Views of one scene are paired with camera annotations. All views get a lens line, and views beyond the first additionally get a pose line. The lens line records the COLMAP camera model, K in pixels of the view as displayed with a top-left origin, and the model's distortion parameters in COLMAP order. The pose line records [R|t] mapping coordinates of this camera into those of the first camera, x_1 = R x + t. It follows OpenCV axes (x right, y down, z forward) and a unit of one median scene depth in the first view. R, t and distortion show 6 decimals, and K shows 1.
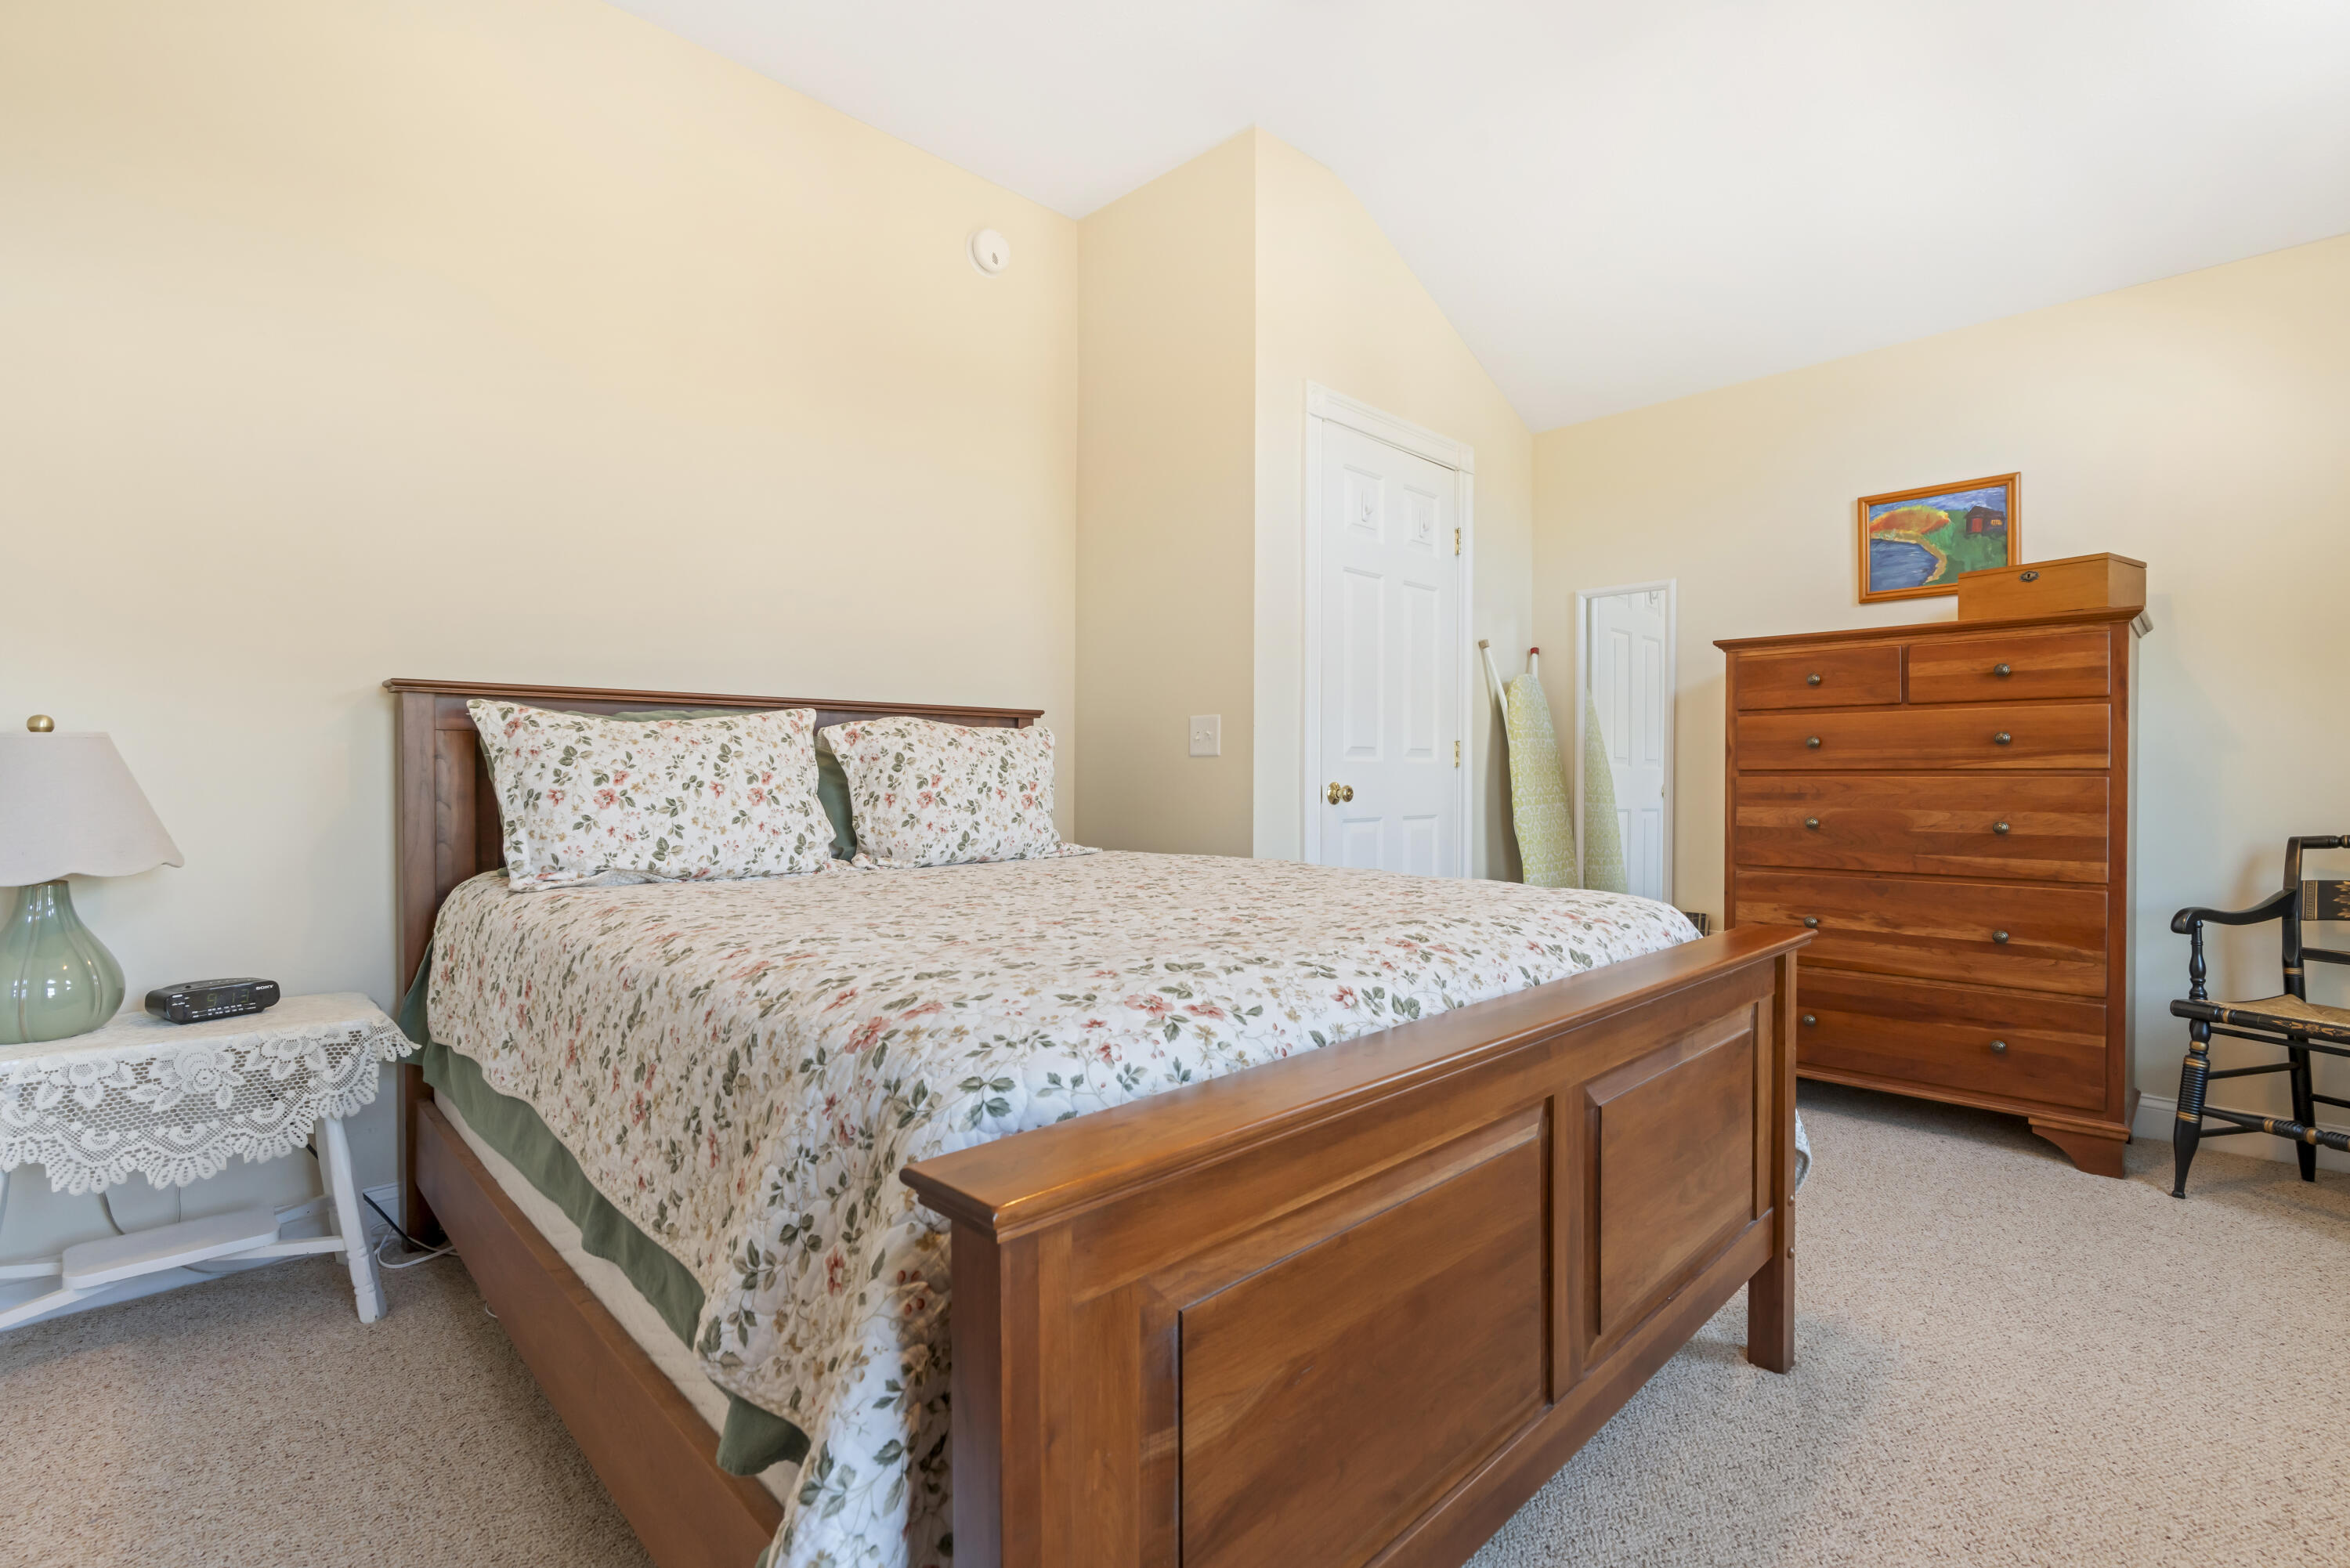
lens RADIAL K [[1078.9, 0, 1174.0], [0, 1078.9, 777.4], [0, 0, 1]] dist [-0.011628, 0.003240]
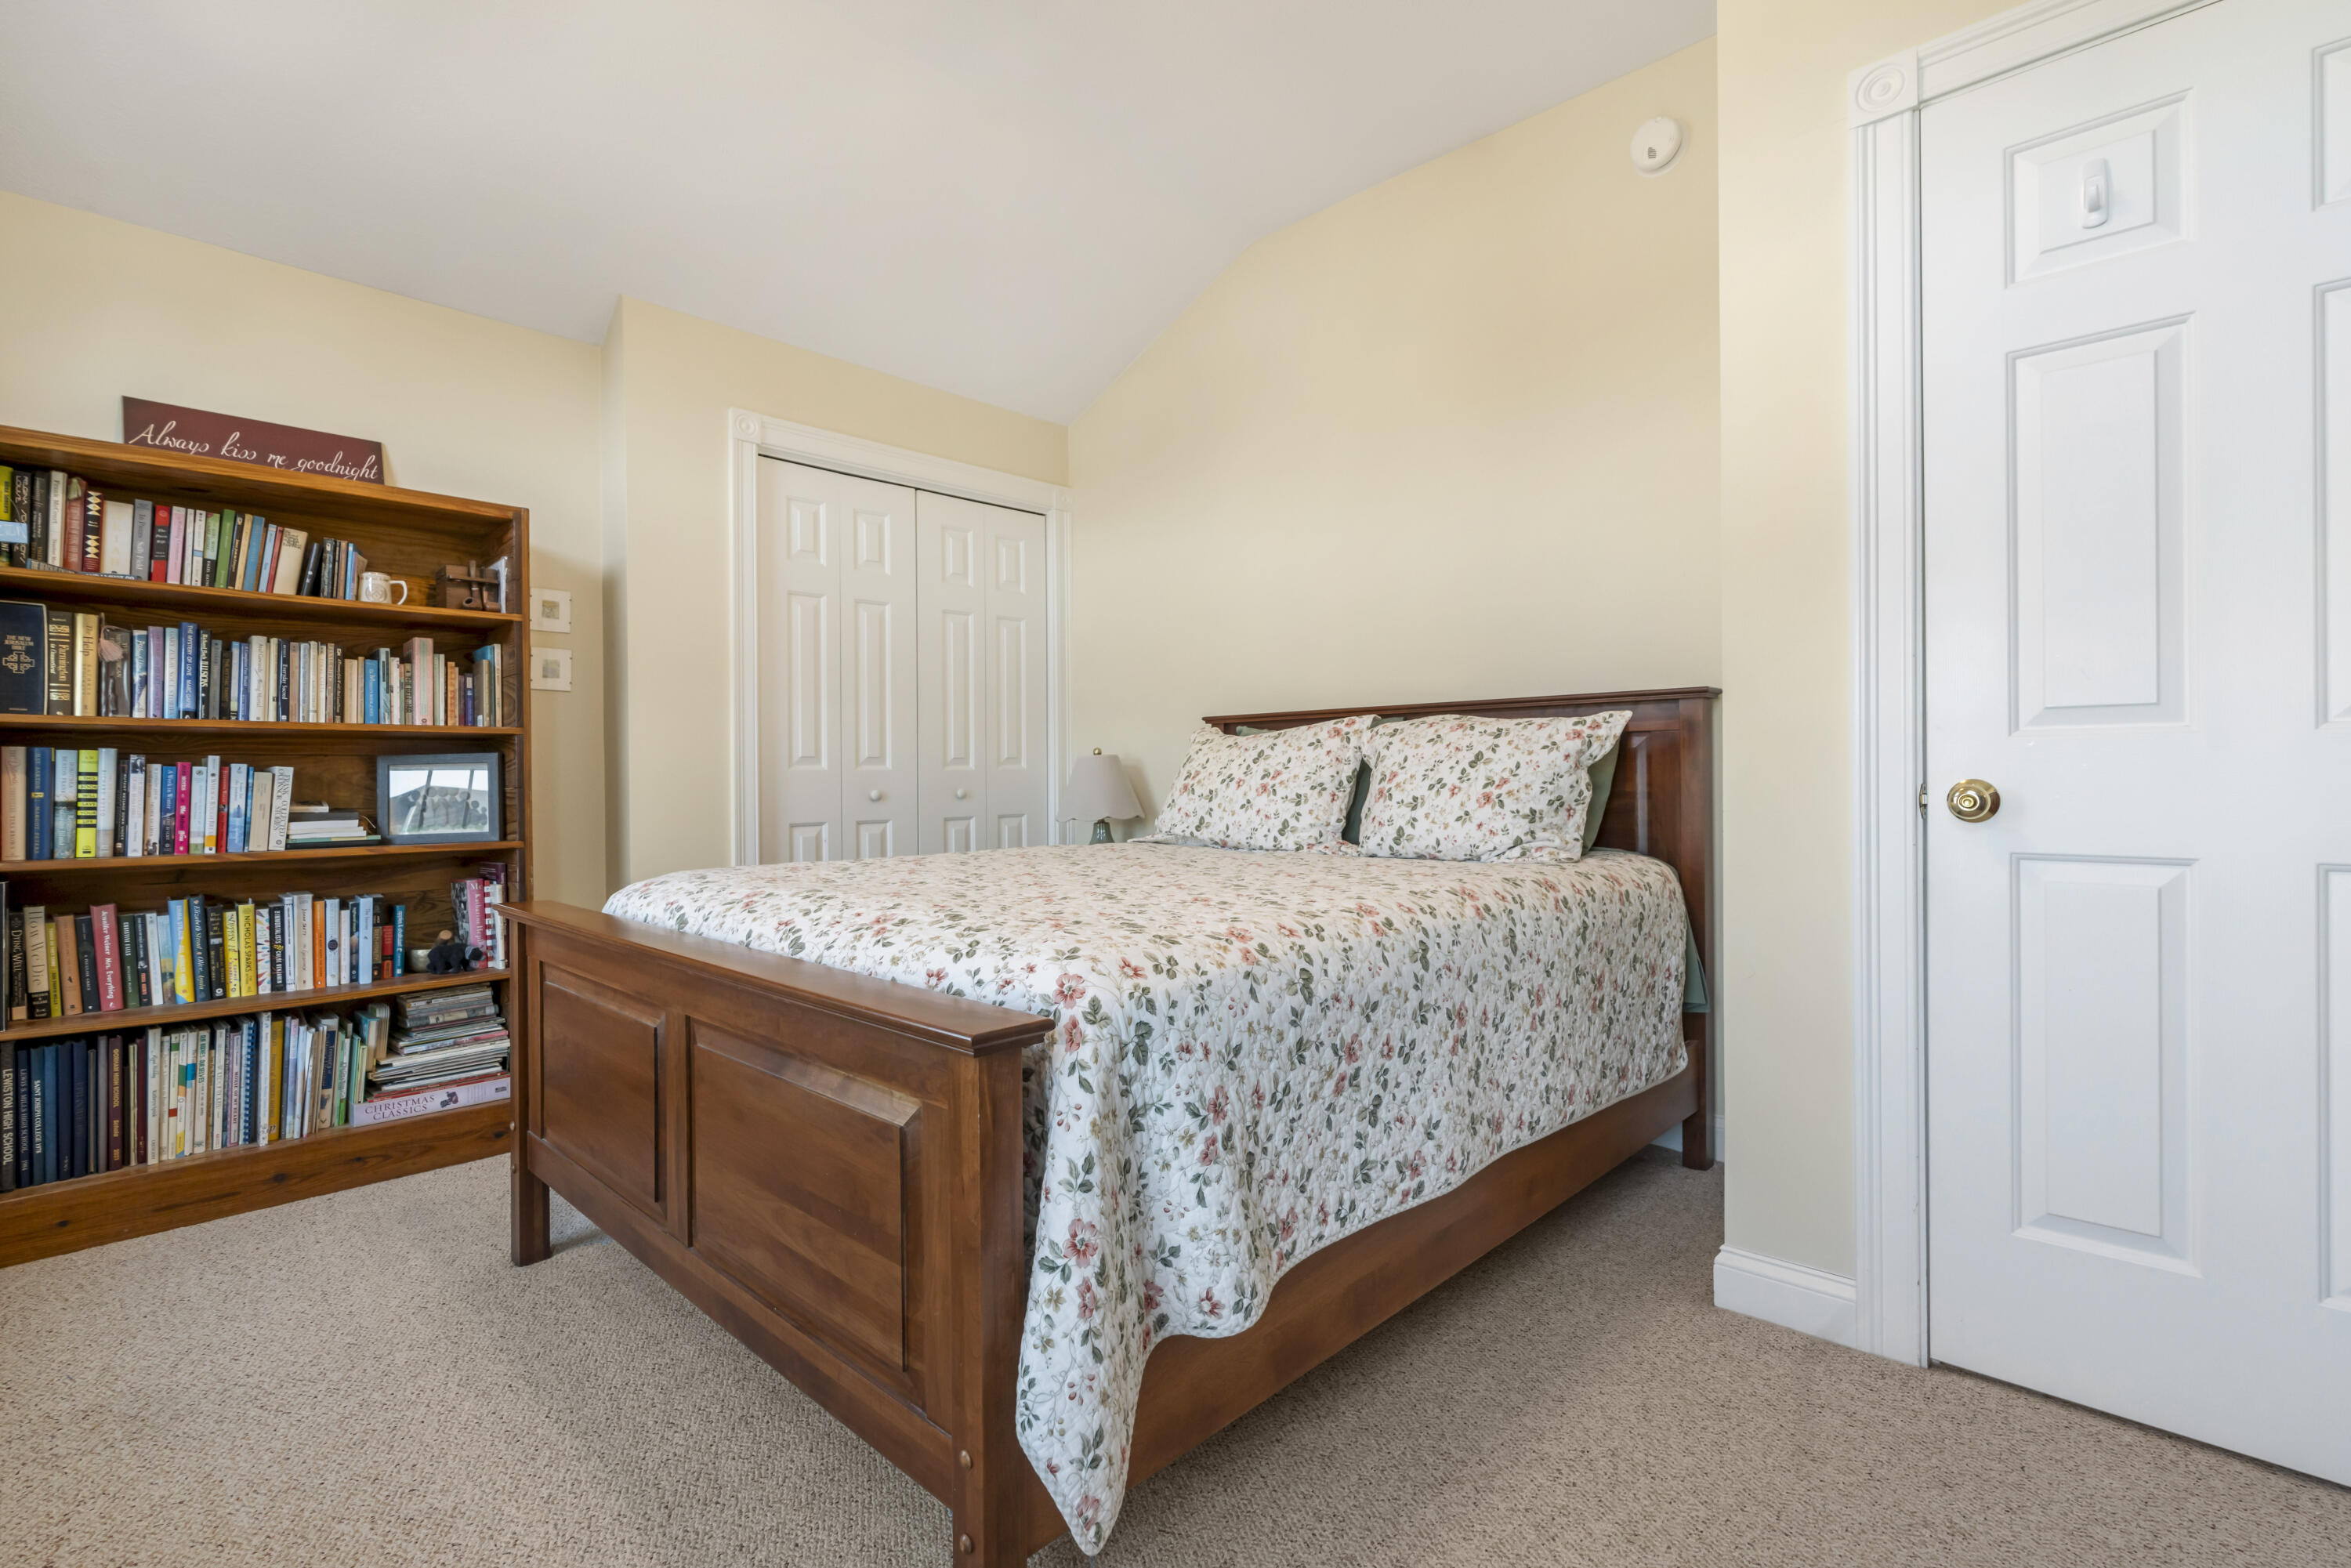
lens RADIAL K [[1079.4, 0, 1174.4], [0, 1079.4, 784.5], [0, 0, 1]] dist [-0.011628, 0.003240]
pose [[0.029392, -0.008866, -0.999529, 0.824714], [-0.009763, 0.999910, -0.009156, 0.022073], [0.999520, 0.010028, 0.029303, 0.760722]]
